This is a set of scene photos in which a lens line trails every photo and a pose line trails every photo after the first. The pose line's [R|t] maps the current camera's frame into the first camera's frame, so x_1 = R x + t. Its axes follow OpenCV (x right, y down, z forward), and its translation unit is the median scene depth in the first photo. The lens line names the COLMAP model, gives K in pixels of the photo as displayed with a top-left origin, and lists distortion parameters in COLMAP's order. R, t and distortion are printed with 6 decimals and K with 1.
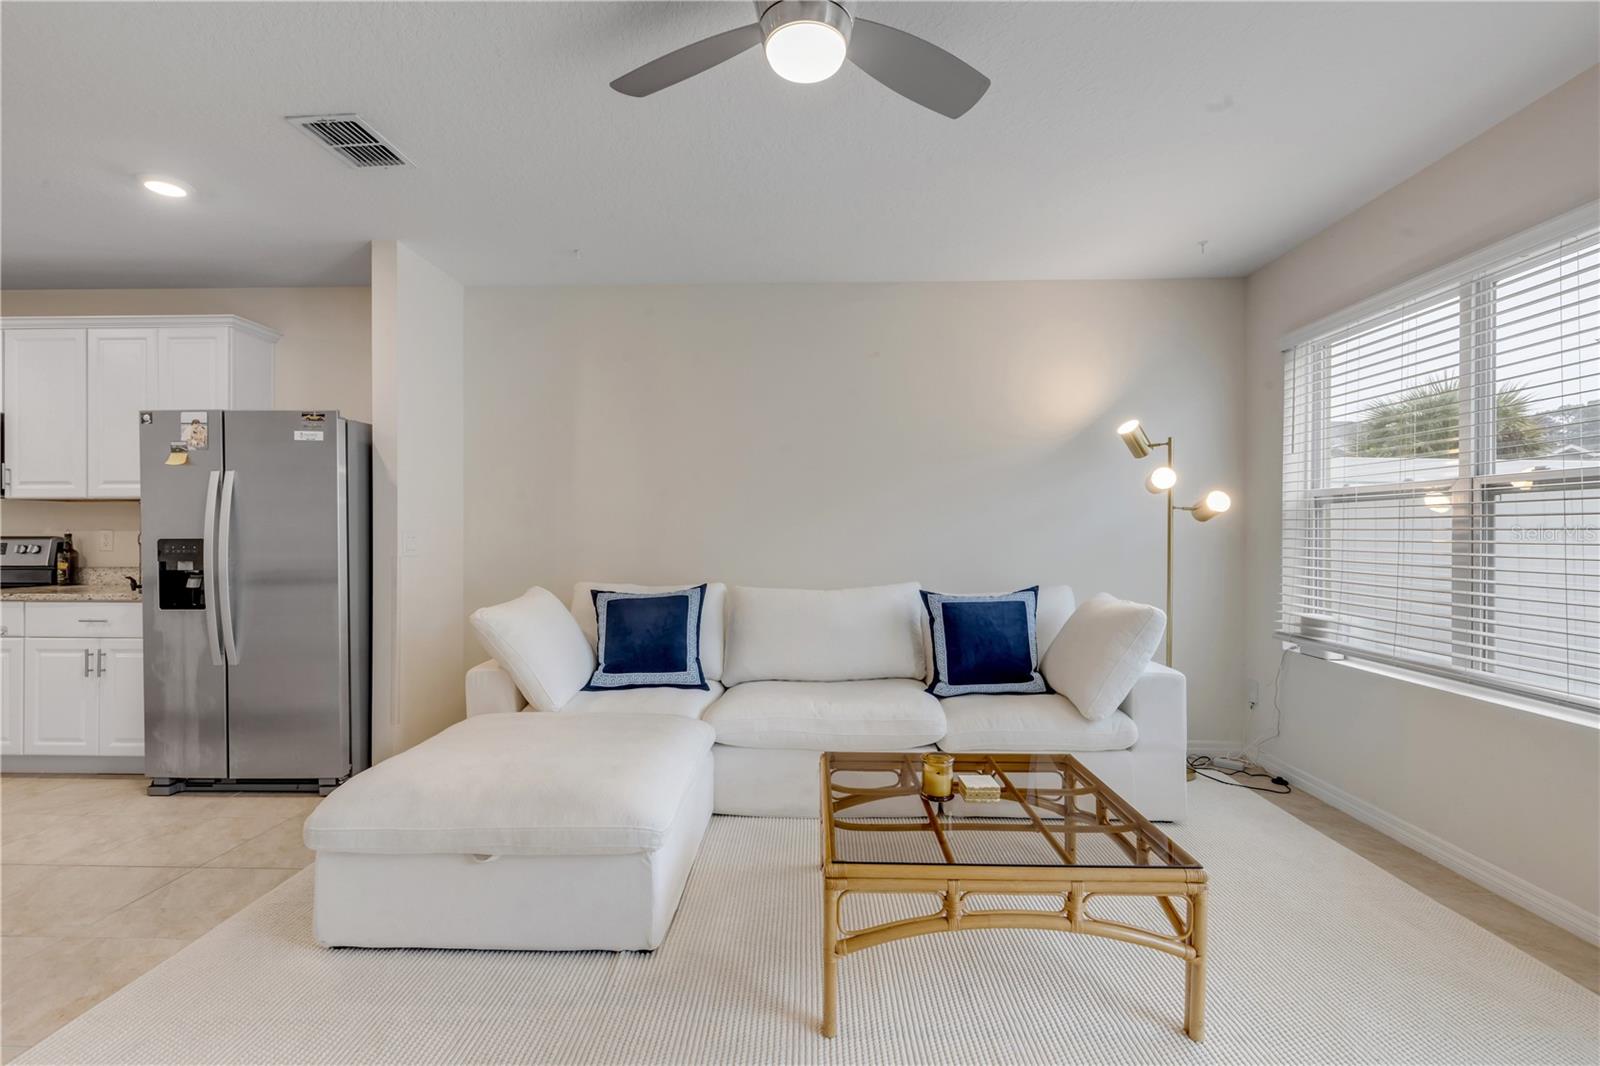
lens RADIAL K [[724.6, 0, 792.4], [0, 724.6, 531.3], [0, 0, 1]] dist [0.007871, 0.000016]
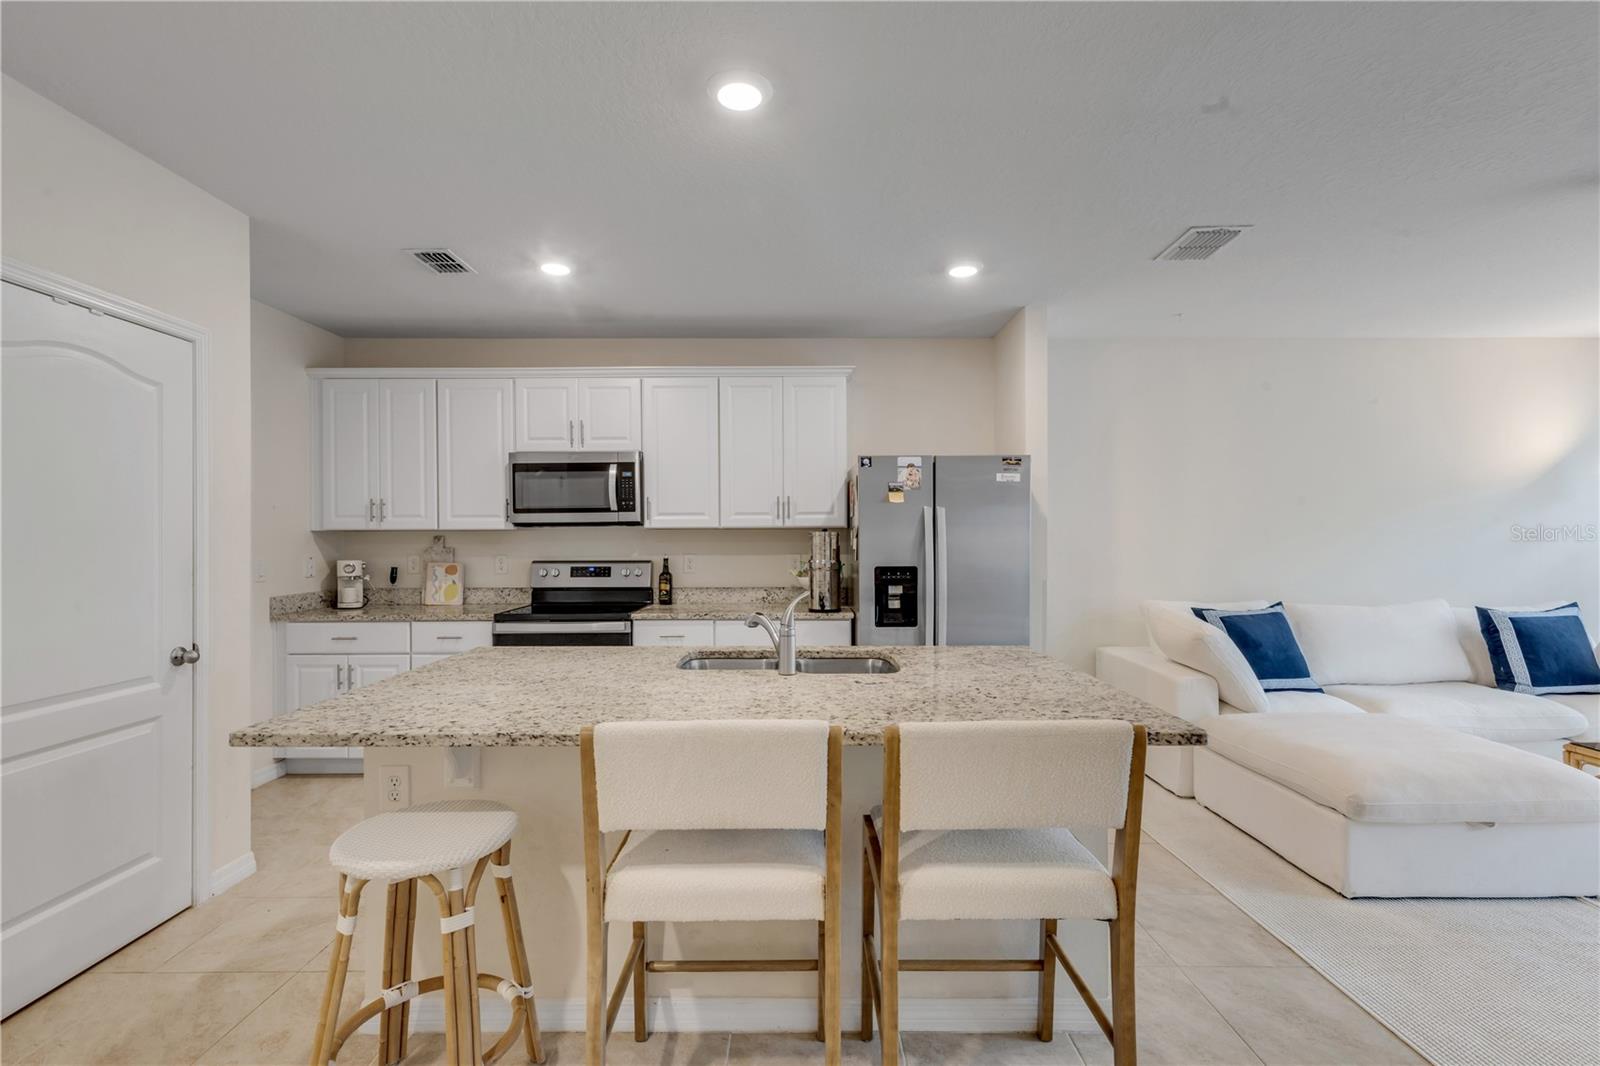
lens RADIAL K [[716.4, 0, 799.6], [0, 716.4, 534.6], [0, 0, 1]] dist [0.006096, -0.000624]
pose [[0.999120, -0.002134, 0.041886, -1.035514], [0.002172, 0.999997, -0.000862, -0.039094], [-0.041884, 0.000952, 0.999122, -0.131005]]
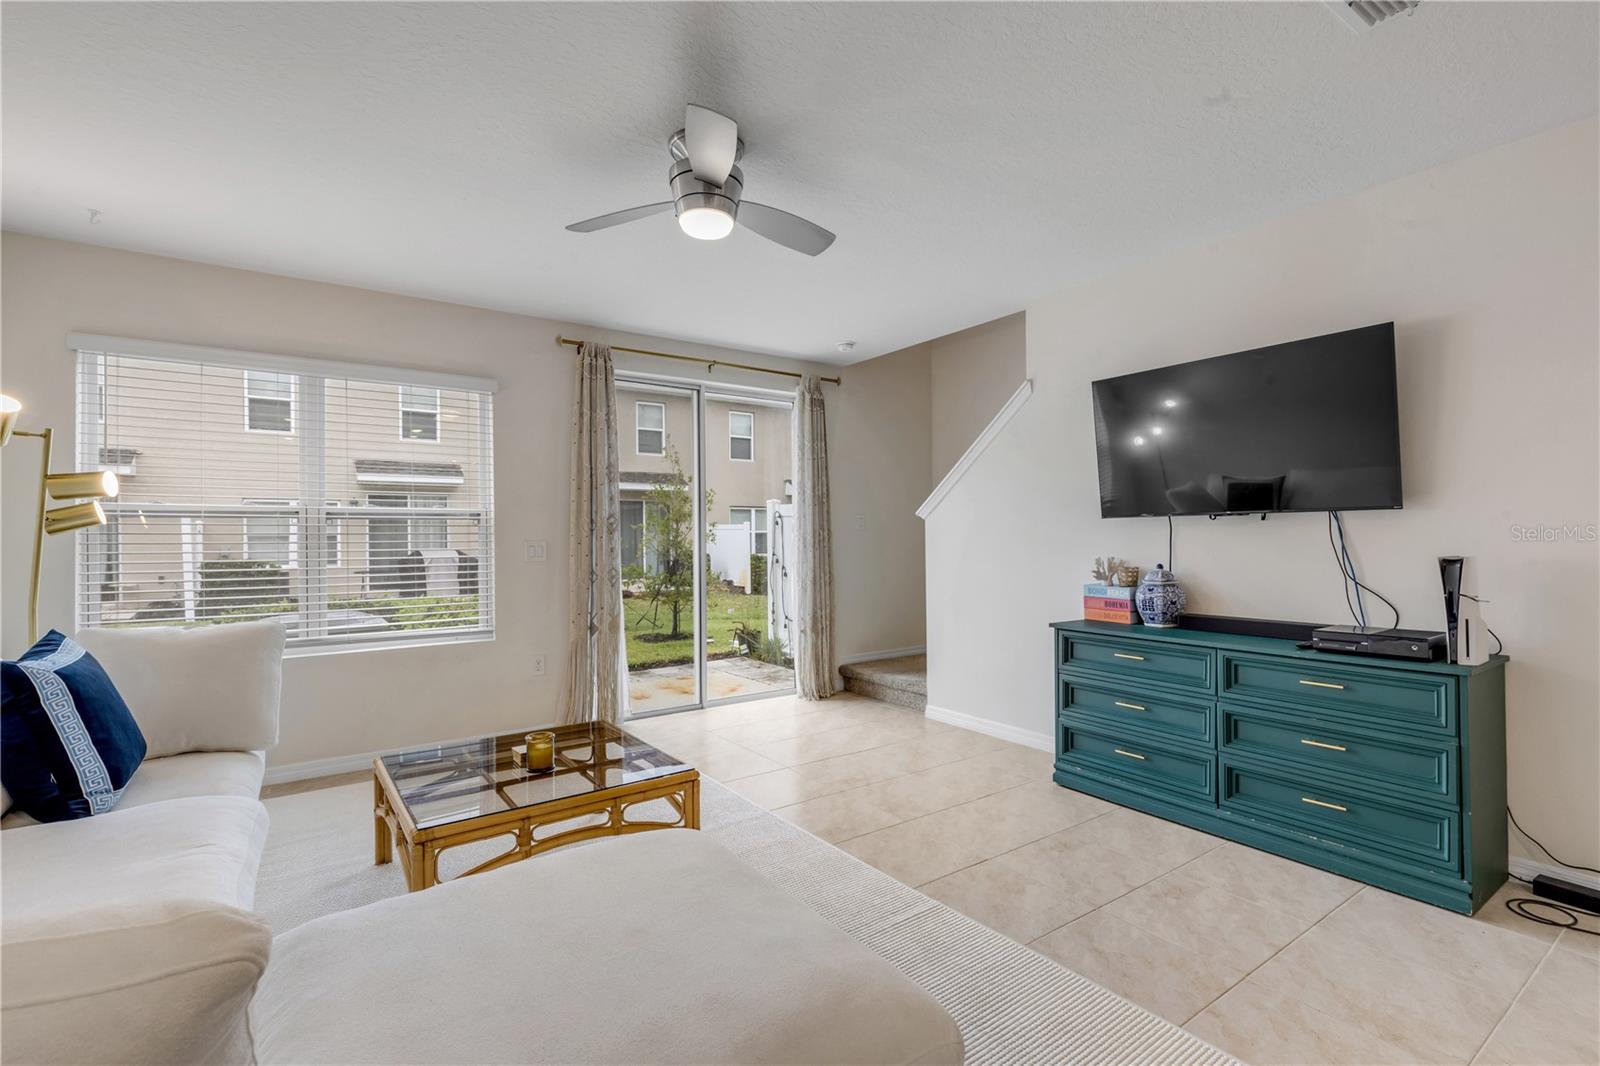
lens RADIAL K [[718.7, 0, 796.4], [0, 718.7, 534.7], [0, 0, 1]] dist [0.002876, -0.000977]
pose [[-0.605599, 0.004159, 0.795759, -0.645304], [0.003614, 0.999990, -0.002476, -0.007794], [-0.795762, 0.001376, -0.605608, 0.895957]]
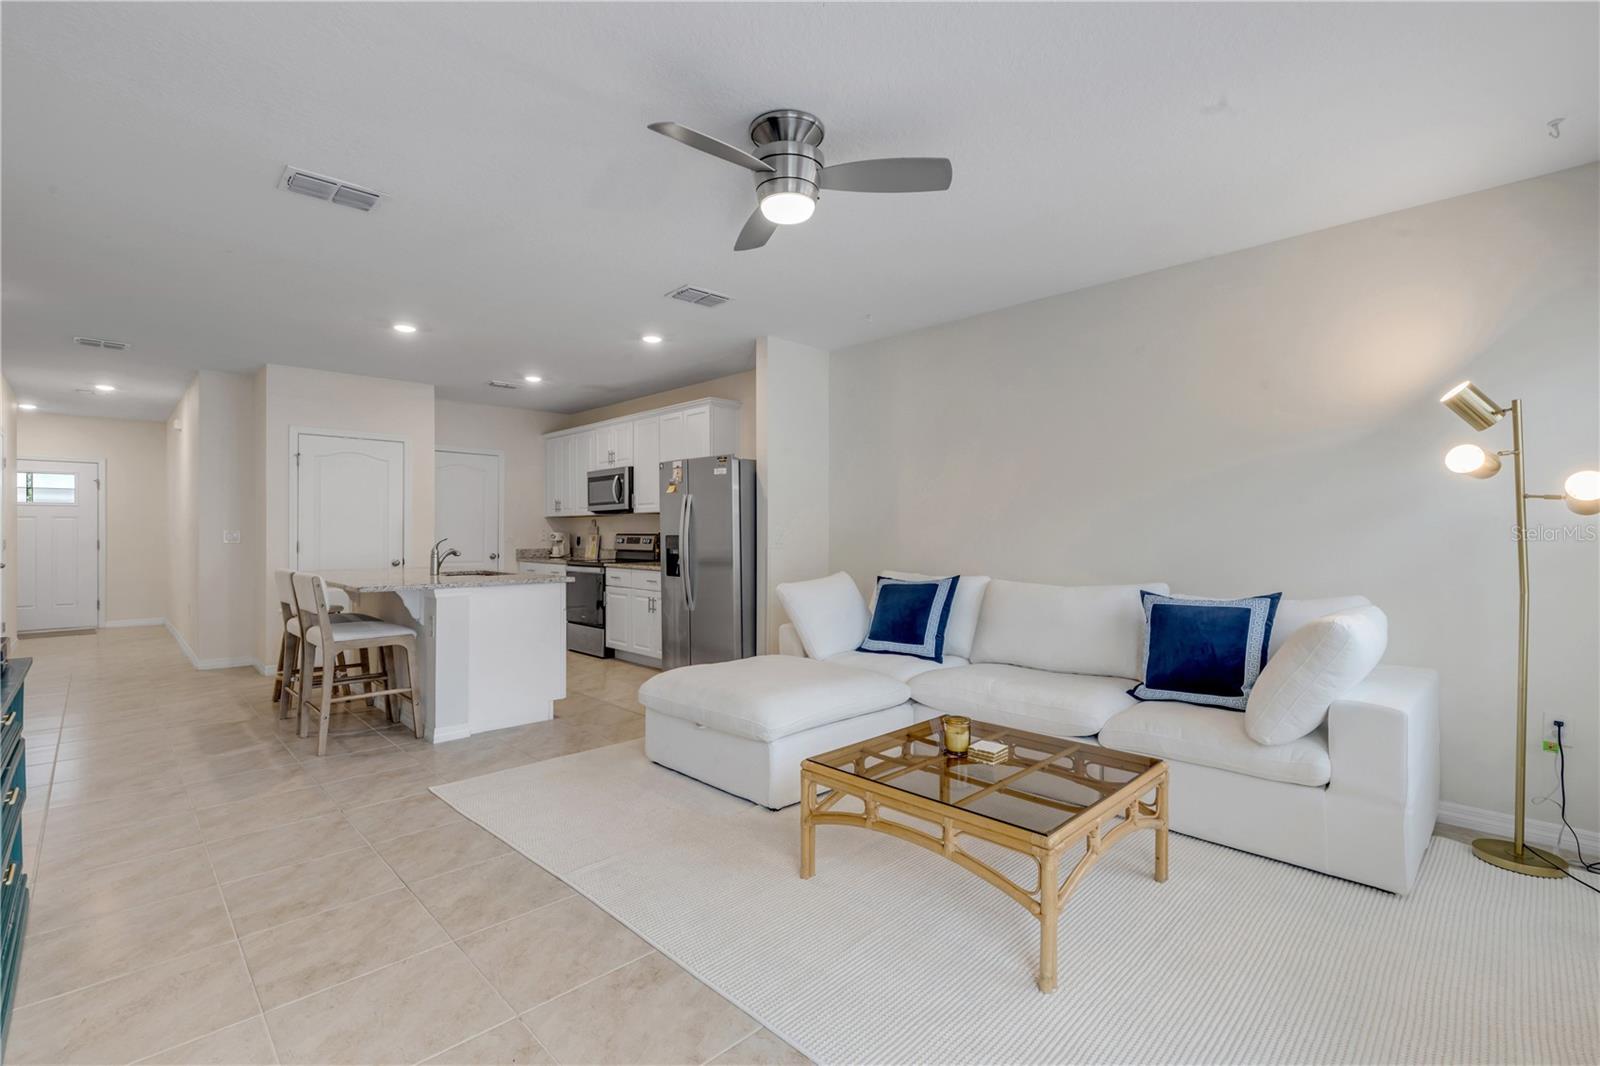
lens RADIAL K [[716.8, 0, 795.3], [0, 716.8, 531.8], [0, 0, 1]] dist [0.002586, 0.000171]
pose [[0.725202, 0.000623, -0.688536, 0.533260], [0.000639, 0.999999, 0.001577, -0.000636], [0.688536, -0.001583, 0.725200, -0.028642]]
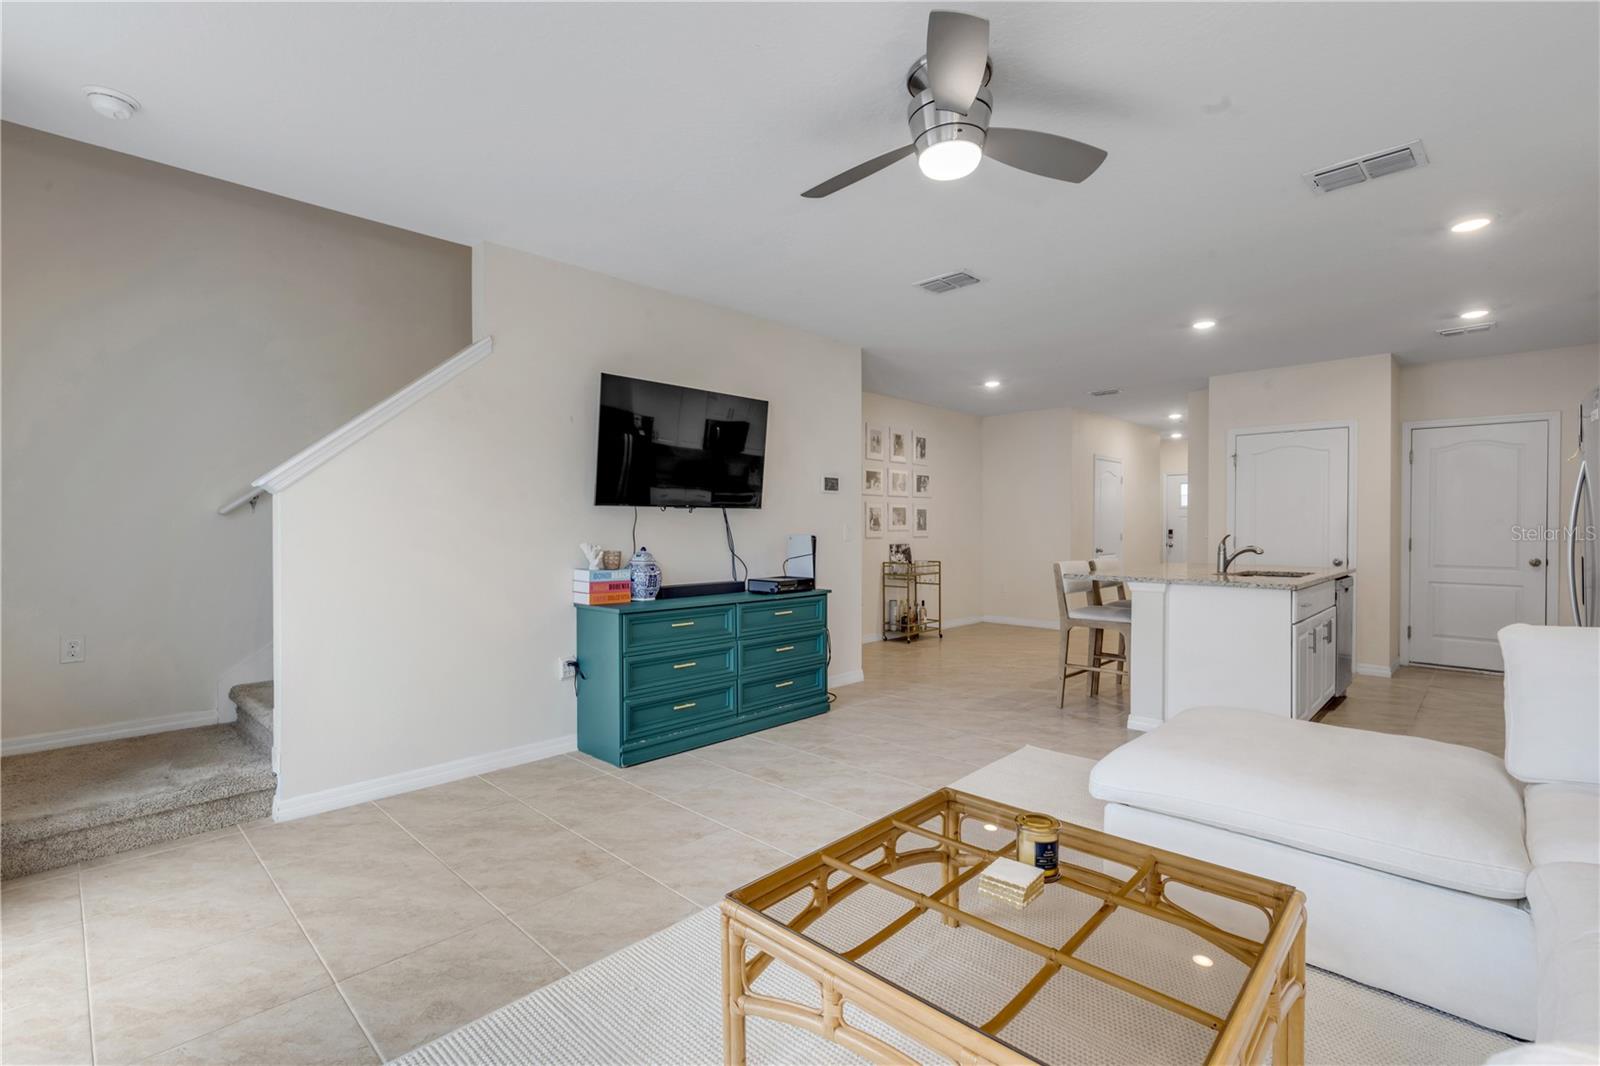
lens RADIAL K [[721.6, 0, 795.9], [0, 721.6, 530.9], [0, 0, 1]] dist [-0.000038, 0.000322]
pose [[-0.667051, 0.001825, -0.745010, 0.608540], [0.000610, 0.999998, 0.001903, 0.004160], [0.745012, 0.000815, -0.667051, 0.855166]]
